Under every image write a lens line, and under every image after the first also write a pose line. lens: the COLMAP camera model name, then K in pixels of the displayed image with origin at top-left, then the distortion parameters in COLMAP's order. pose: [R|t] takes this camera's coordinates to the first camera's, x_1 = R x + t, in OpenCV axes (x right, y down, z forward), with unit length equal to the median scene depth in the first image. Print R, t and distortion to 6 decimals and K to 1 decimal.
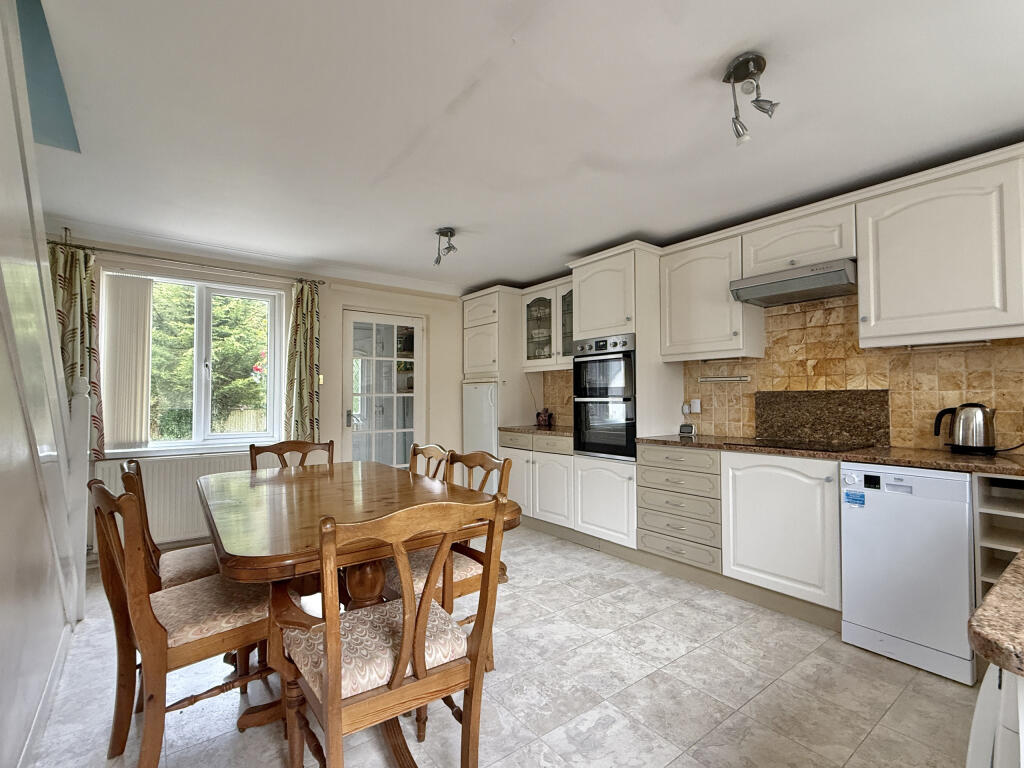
lens RADIAL K [[478.8, 0, 512.0], [0, 478.8, 384.0], [0, 0, 1]] dist [0.000903, -0.000036]
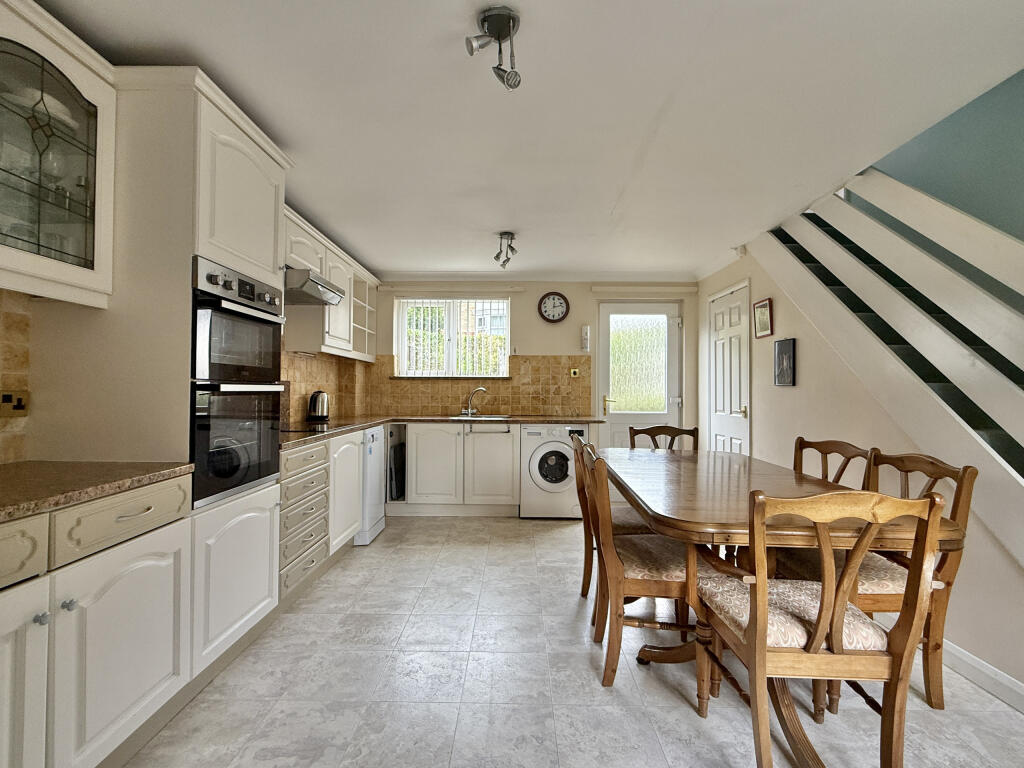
lens RADIAL K [[471.2, 0, 512.0], [0, 471.2, 384.0], [0, 0, 1]] dist [-0.000399, -0.000229]
pose [[-0.788943, 0.003411, 0.614457, -0.426920], [-0.025784, 0.998920, -0.038650, 0.044696], [-0.613926, -0.046336, -0.788003, 1.344399]]
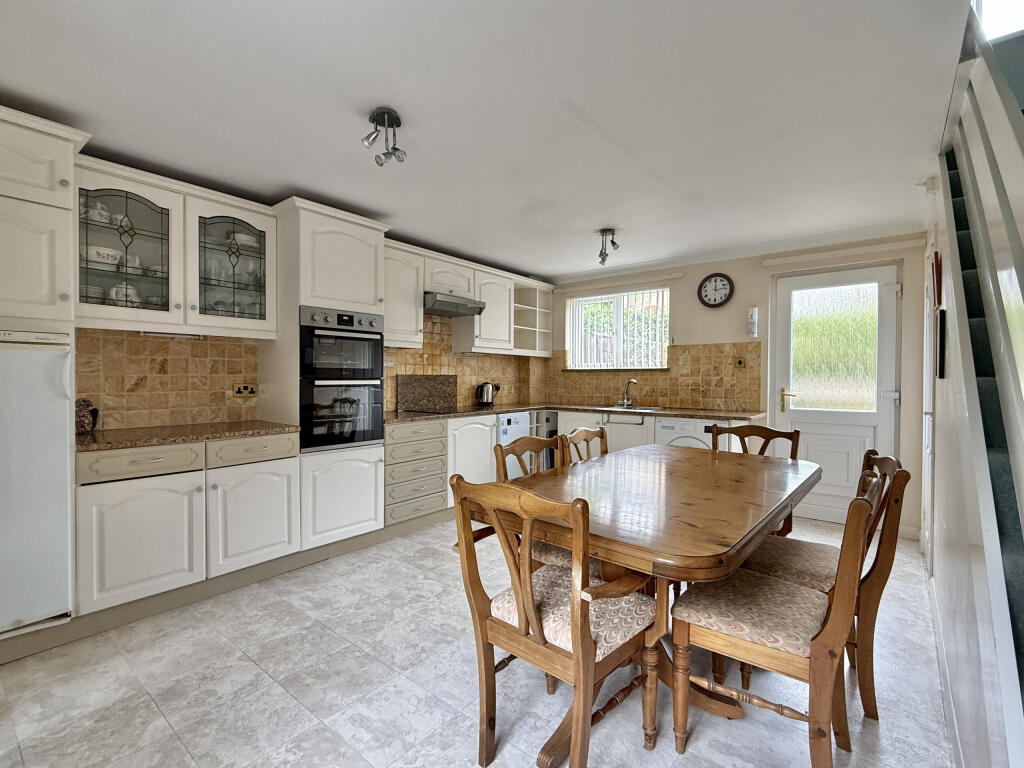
lens RADIAL K [[471.2, 0, 512.0], [0, 471.2, 384.0], [0, 0, 1]] dist [-0.000399, -0.000229]
pose [[-0.239814, -0.015240, 0.970699, -0.784387], [-0.034920, 0.999365, 0.007063, 0.020630], [-0.970191, -0.032203, -0.240194, 0.987102]]
